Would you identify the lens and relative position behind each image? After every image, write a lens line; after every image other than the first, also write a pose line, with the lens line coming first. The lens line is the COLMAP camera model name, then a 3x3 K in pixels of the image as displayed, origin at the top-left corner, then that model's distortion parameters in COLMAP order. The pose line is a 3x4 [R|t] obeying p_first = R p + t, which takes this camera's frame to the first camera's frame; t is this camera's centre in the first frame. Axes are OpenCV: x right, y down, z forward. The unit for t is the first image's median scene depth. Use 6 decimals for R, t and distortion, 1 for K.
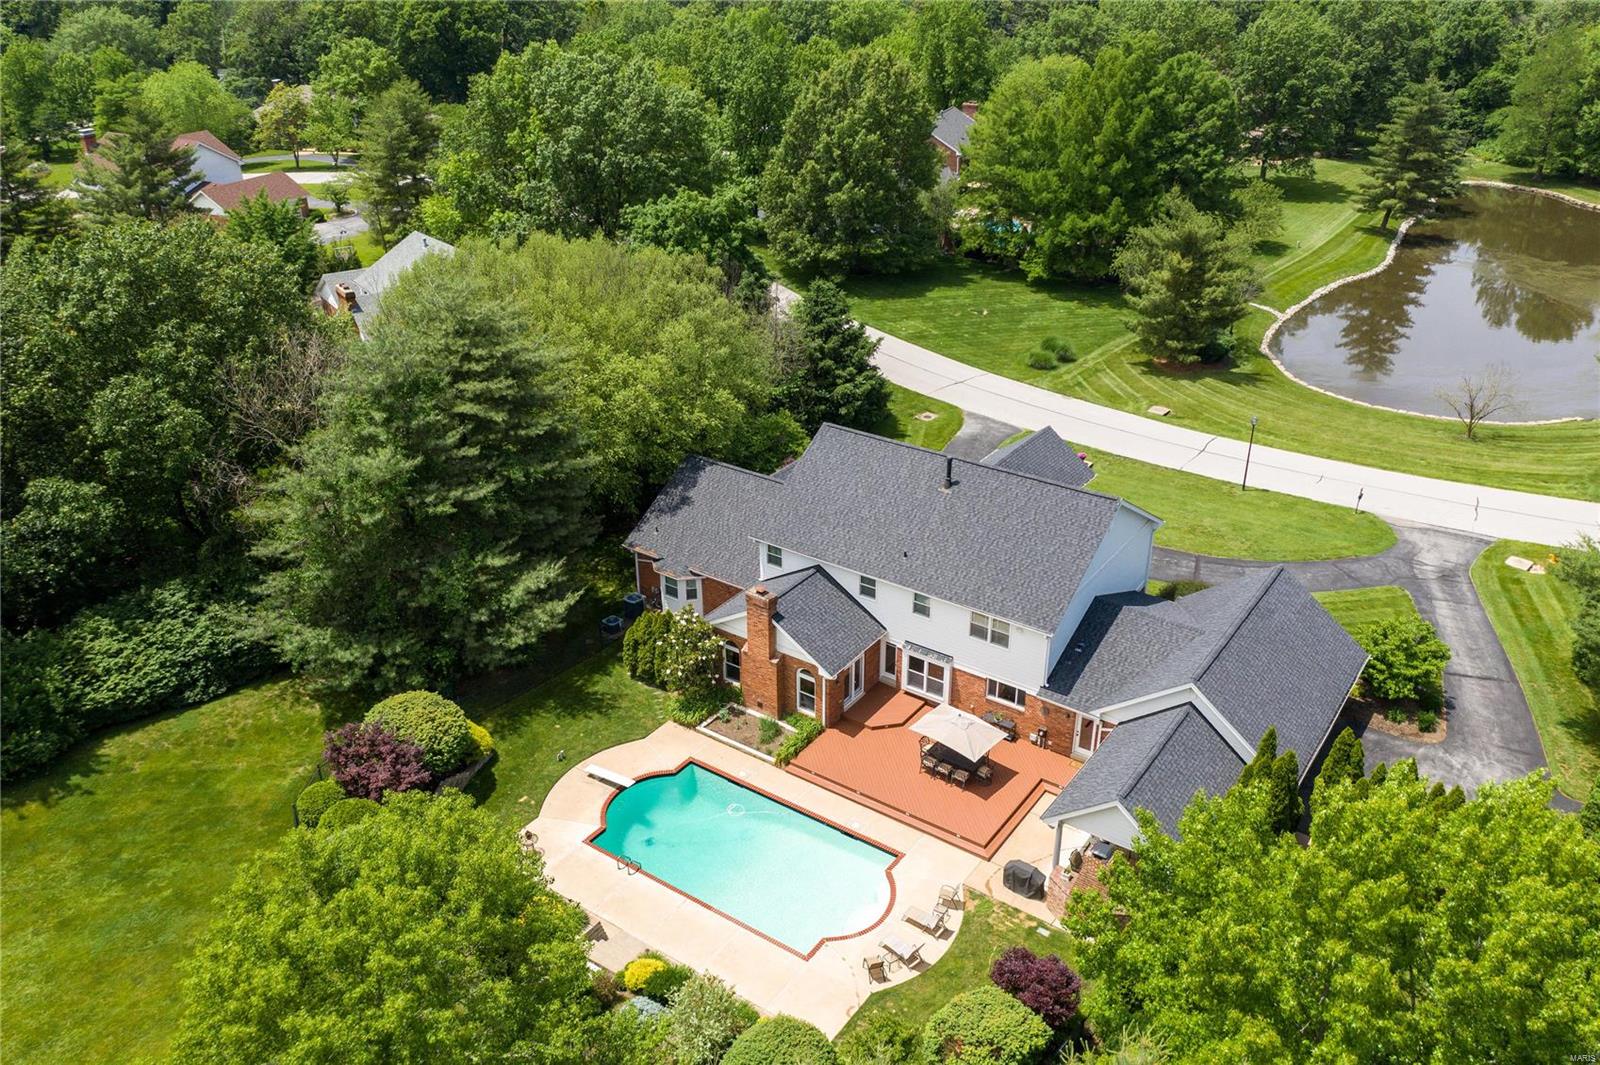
lens RADIAL K [[1272.3, 0, 800.0], [0, 1272.3, 532.5], [0, 0, 1]] dist [-0.011279, 0.008798]
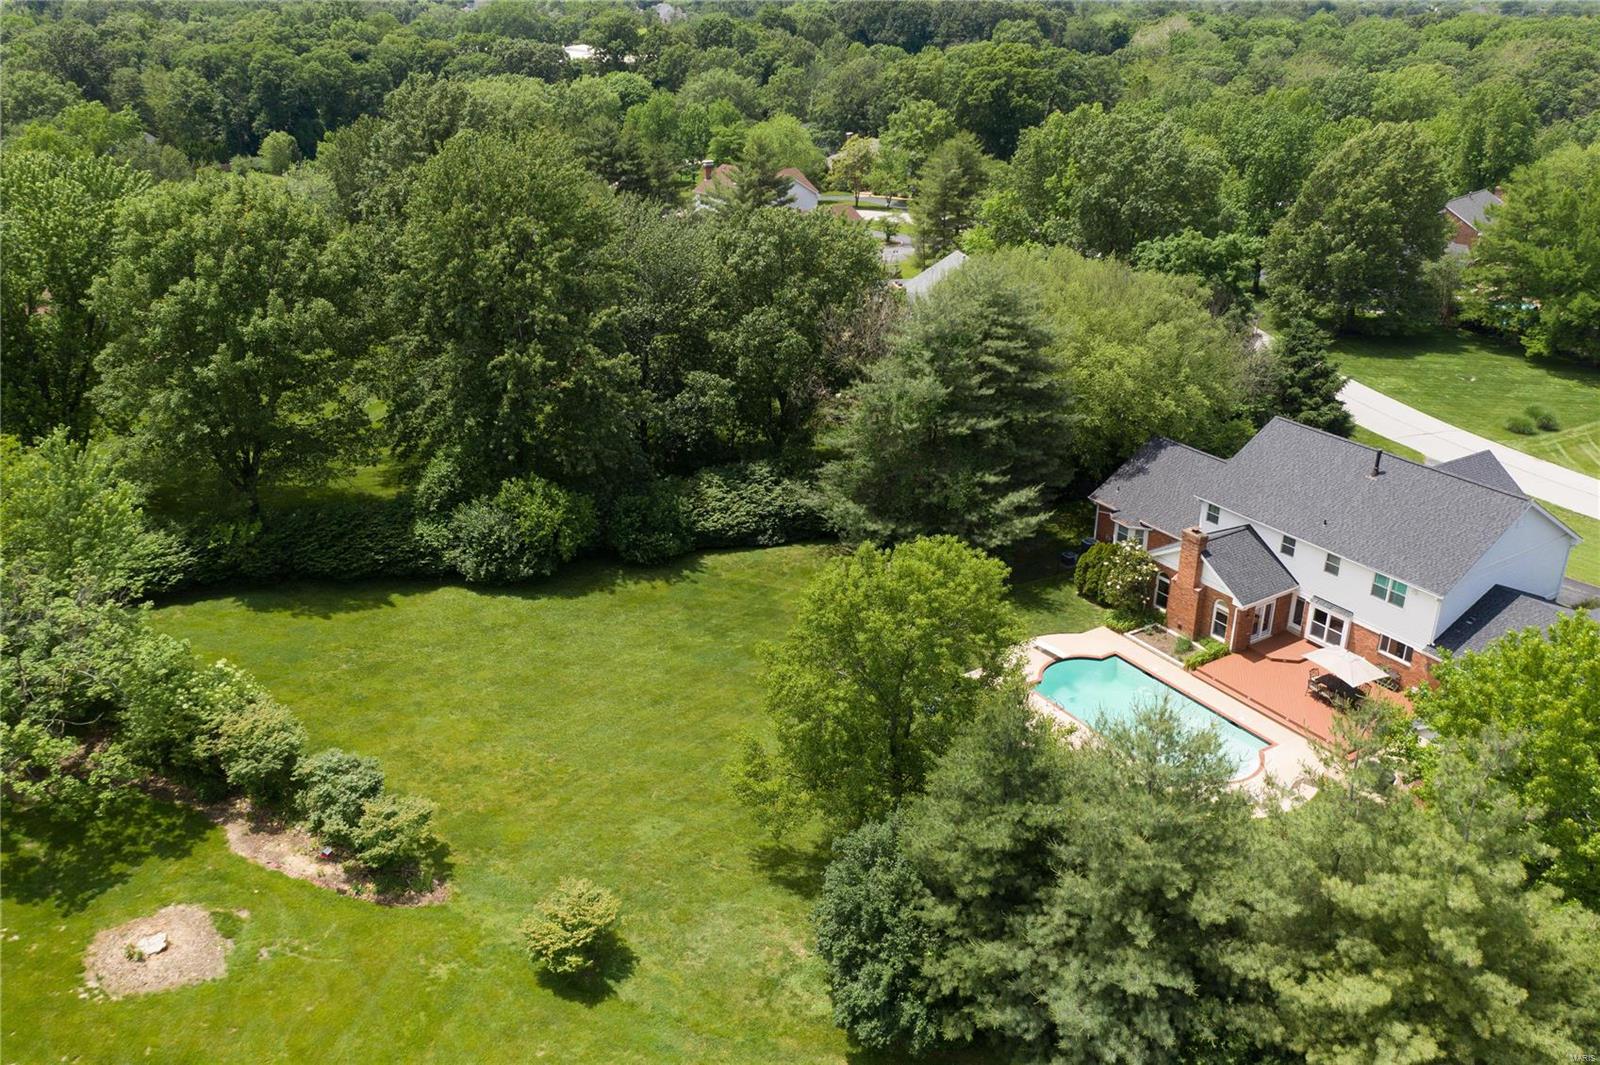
lens RADIAL K [[1272.3, 0, 800.0], [0, 1272.3, 532.5], [0, 0, 1]] dist [-0.011279, 0.008798]
pose [[0.922740, 0.157517, -0.351765, 0.040030], [-0.176341, 0.984085, -0.021907, 0.115295], [0.342716, 0.082245, 0.935832, -0.236418]]
